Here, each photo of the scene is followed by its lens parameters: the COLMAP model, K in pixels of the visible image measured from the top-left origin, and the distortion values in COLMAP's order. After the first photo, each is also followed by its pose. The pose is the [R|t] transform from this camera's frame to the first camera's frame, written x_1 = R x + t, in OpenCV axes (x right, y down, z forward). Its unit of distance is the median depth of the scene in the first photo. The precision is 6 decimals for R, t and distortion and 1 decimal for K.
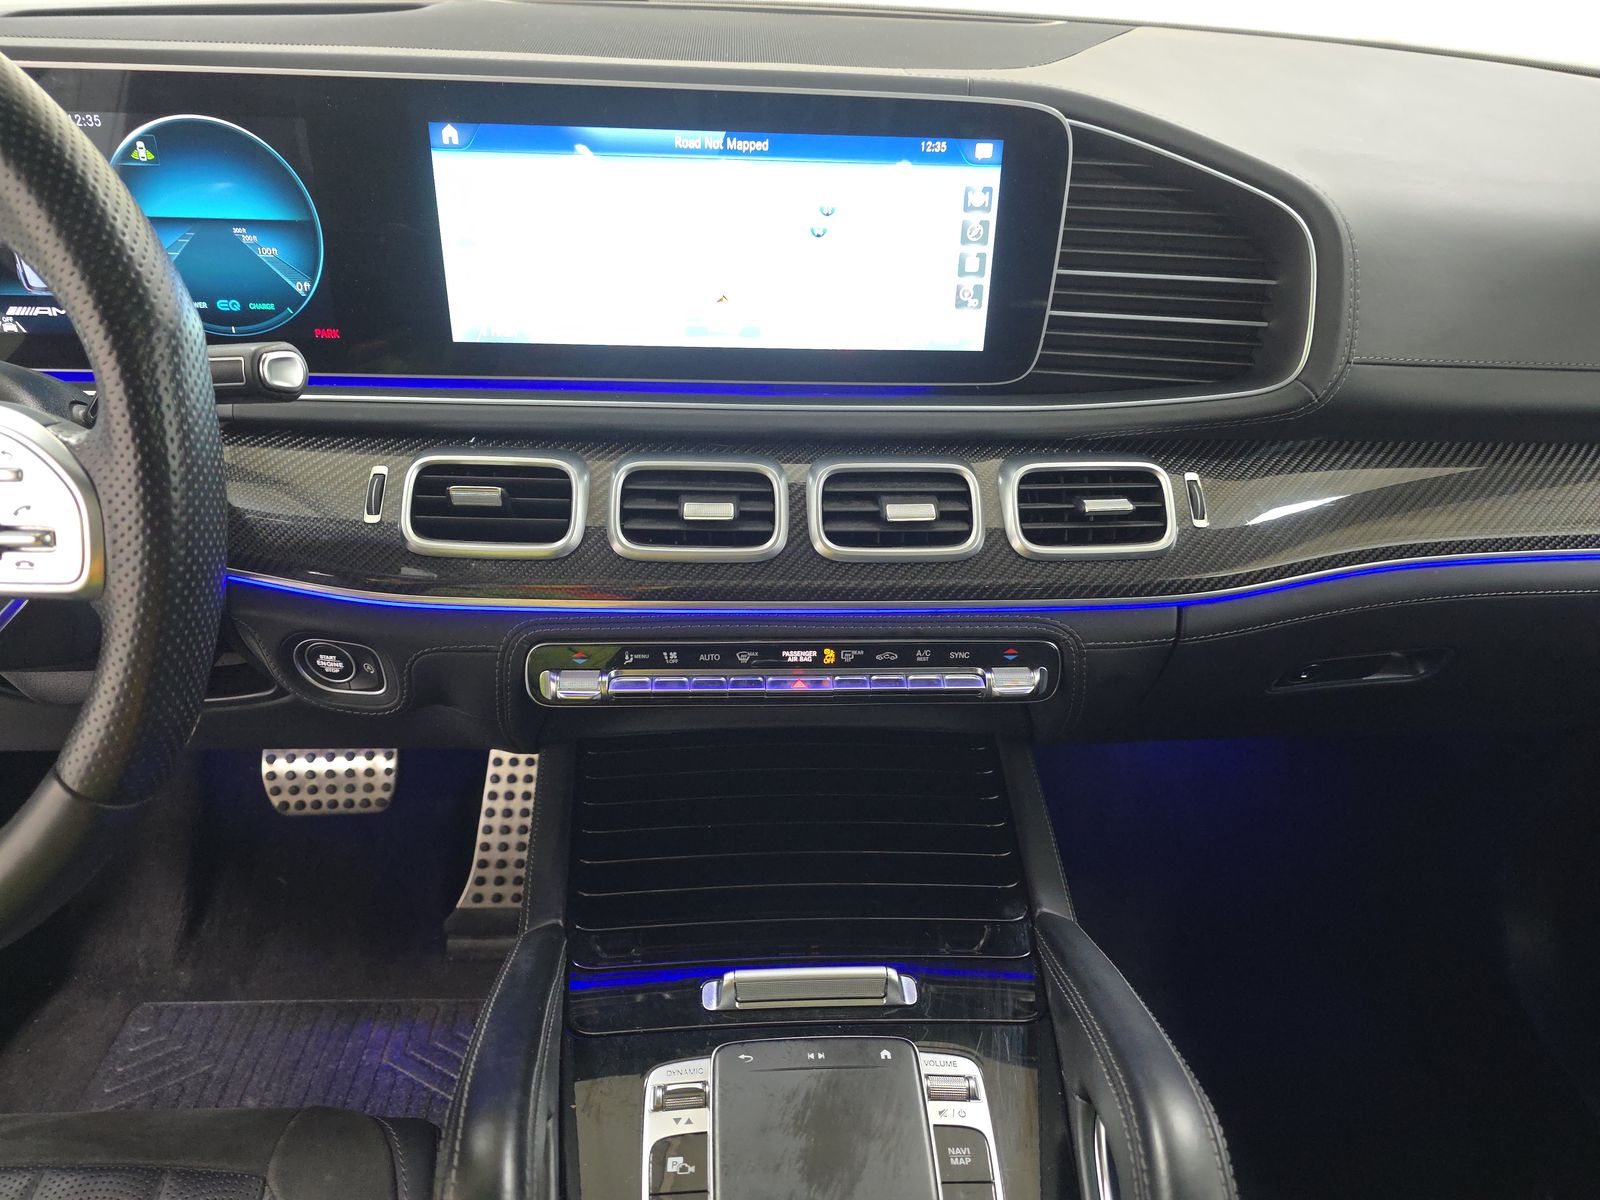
lens RADIAL K [[644.5, 0, 801.2], [0, 644.5, 591.4], [0, 0, 1]] dist [-0.002637, -0.001035]
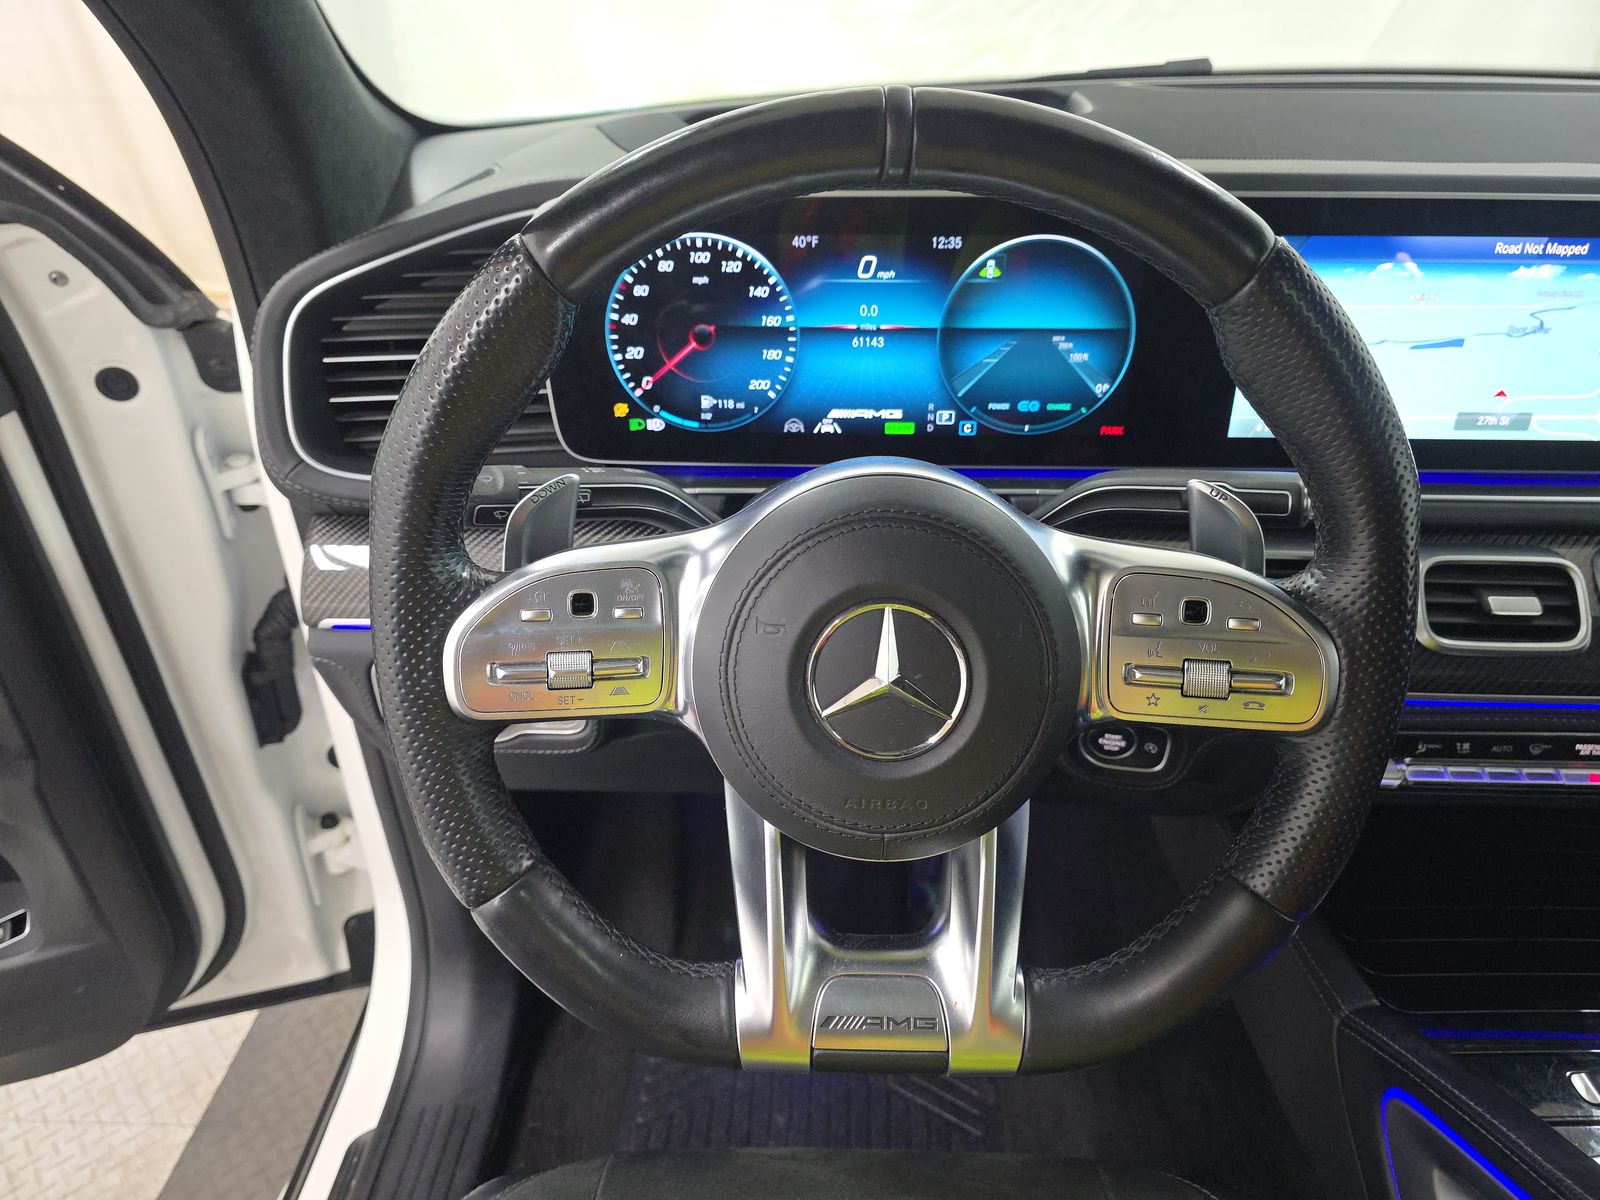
lens RADIAL K [[644.5, 0, 820.7], [0, 644.5, 582.9], [0, 0, 1]] dist [-0.002637, -0.001035]
pose [[0.997683, 0.009904, -0.067306, -1.175205], [-0.010710, 0.999875, -0.011624, -0.138547], [0.067183, 0.012318, 0.997665, -0.085165]]
